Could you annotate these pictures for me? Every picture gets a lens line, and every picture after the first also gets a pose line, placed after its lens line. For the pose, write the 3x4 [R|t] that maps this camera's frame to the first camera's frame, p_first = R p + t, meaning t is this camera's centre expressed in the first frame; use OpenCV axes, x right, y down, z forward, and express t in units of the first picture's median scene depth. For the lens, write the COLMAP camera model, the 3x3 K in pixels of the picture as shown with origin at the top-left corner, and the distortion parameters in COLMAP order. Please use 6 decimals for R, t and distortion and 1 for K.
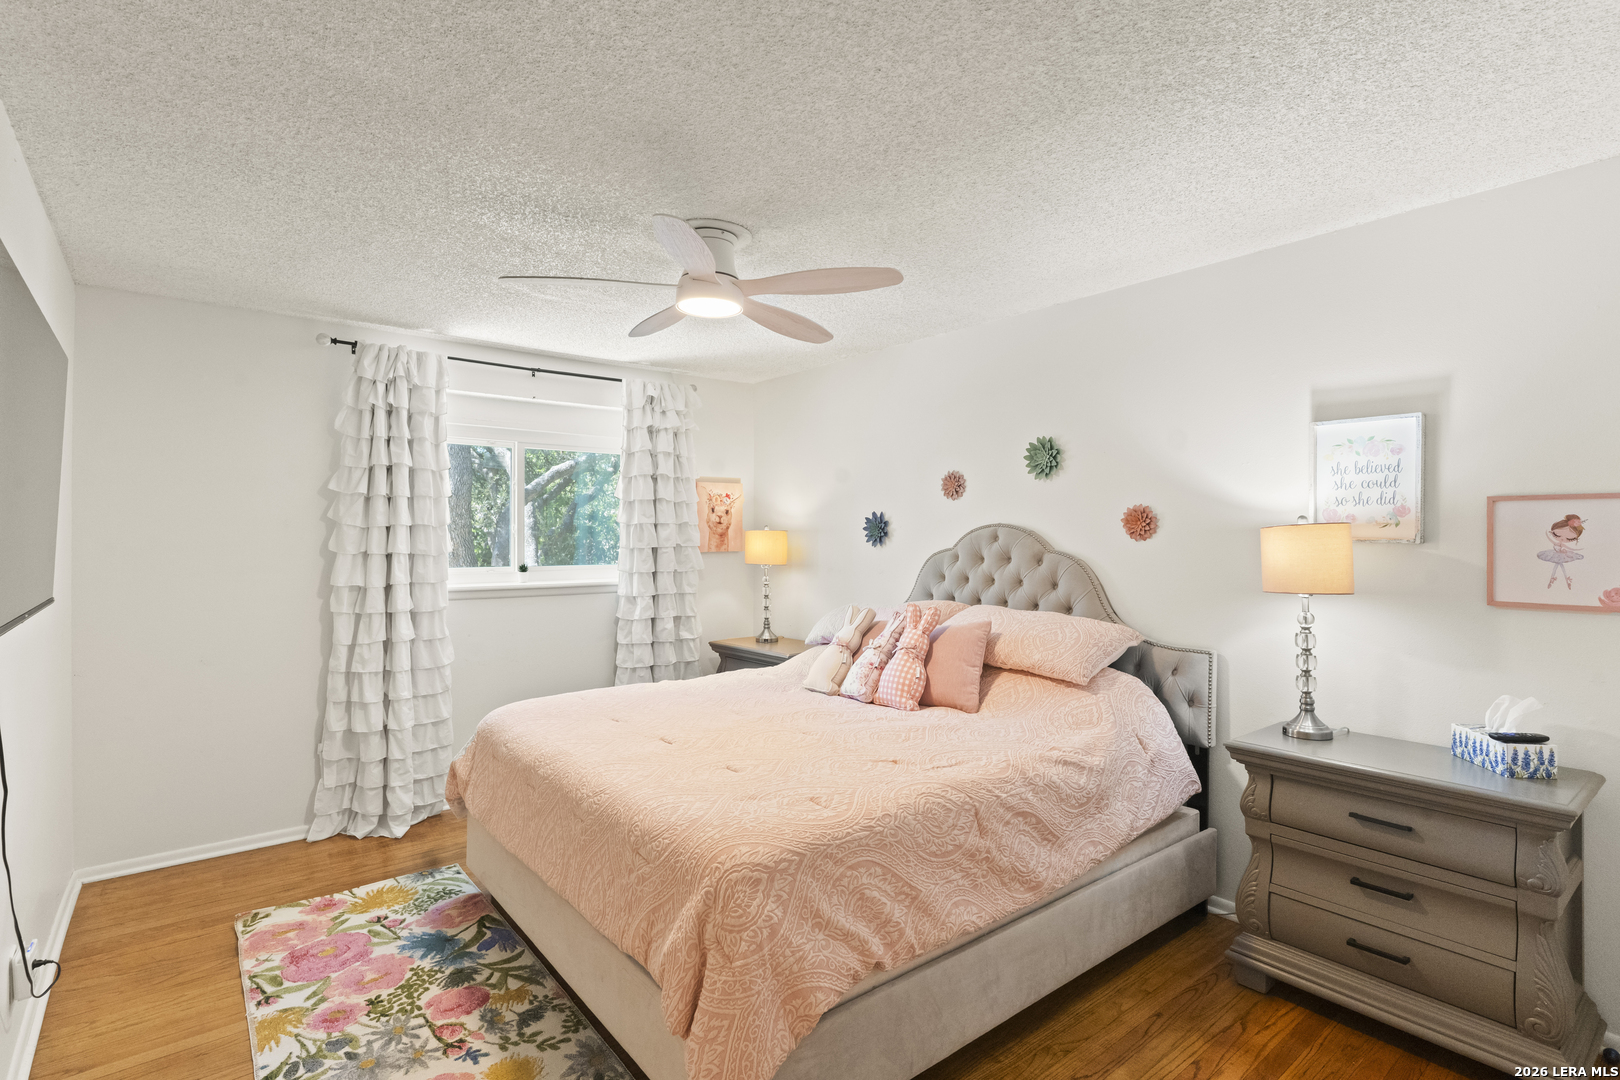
lens RADIAL K [[767.8, 0, 809.2], [0, 767.8, 536.8], [0, 0, 1]] dist [0.021458, -0.000128]
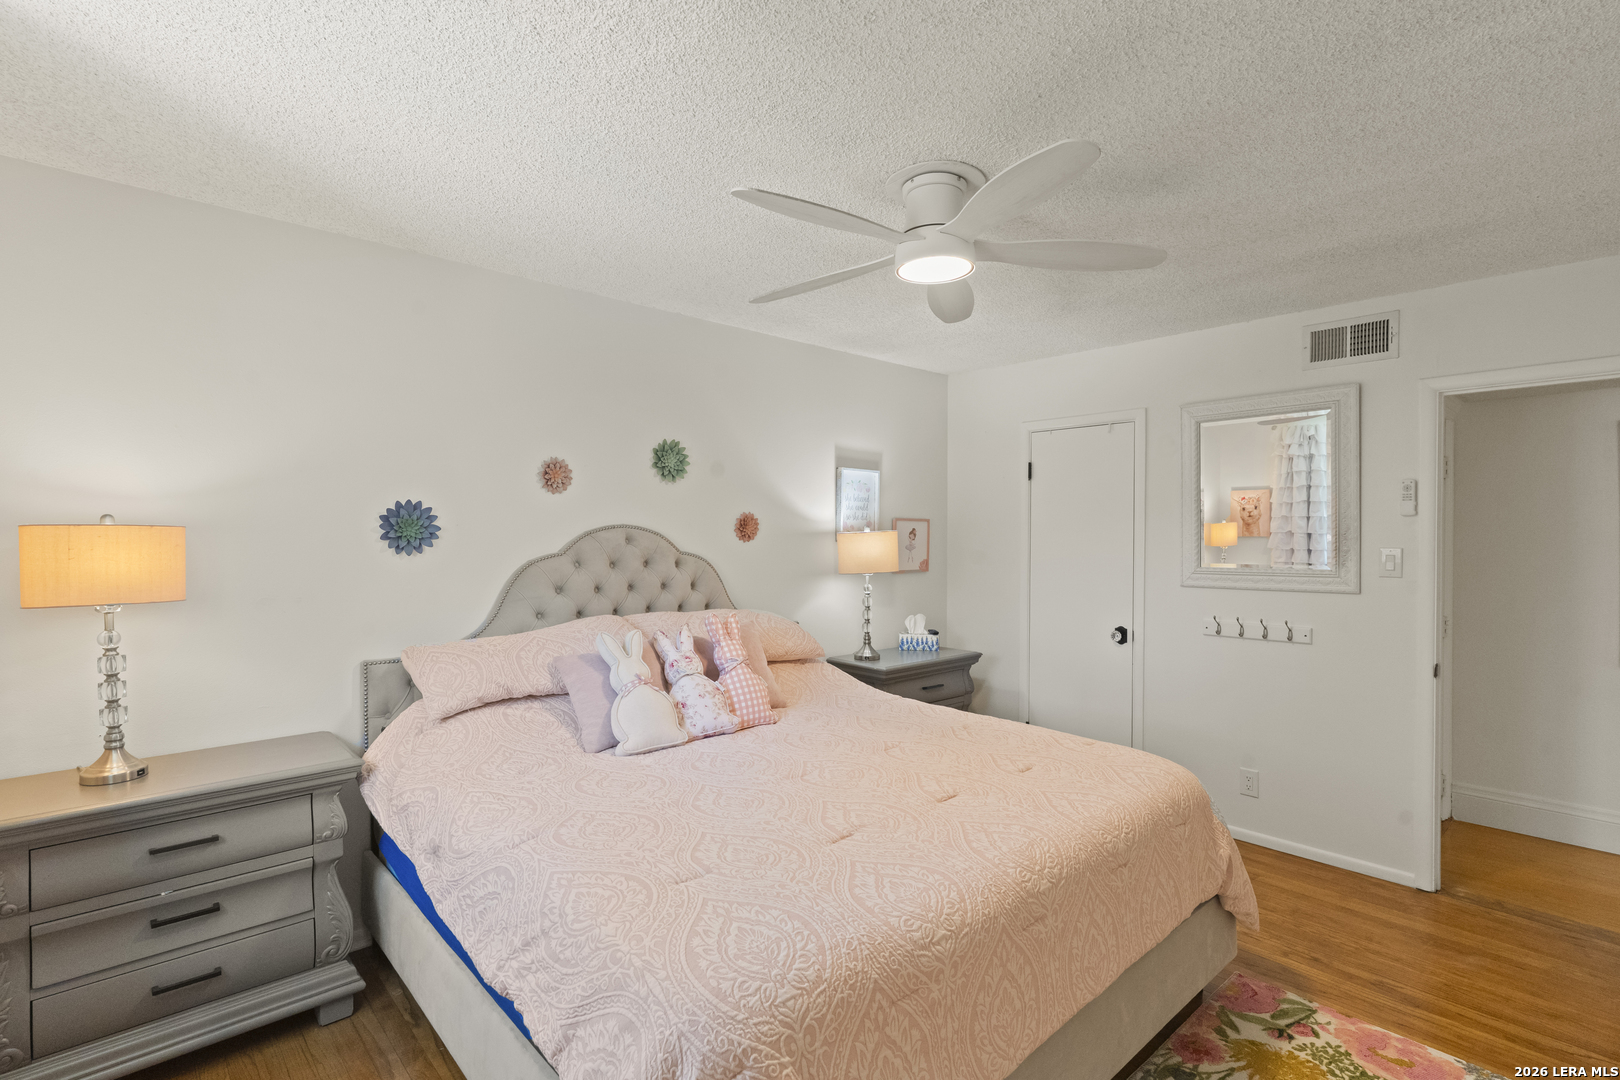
lens RADIAL K [[767.8, 0, 810.3], [0, 767.8, 543.7], [0, 0, 1]] dist [0.021458, -0.000128]
pose [[-0.048167, -0.006183, 0.998820, -0.694760], [0.002701, 0.999976, 0.006321, 0.000306], [-0.998836, 0.003003, -0.048149, 0.847391]]
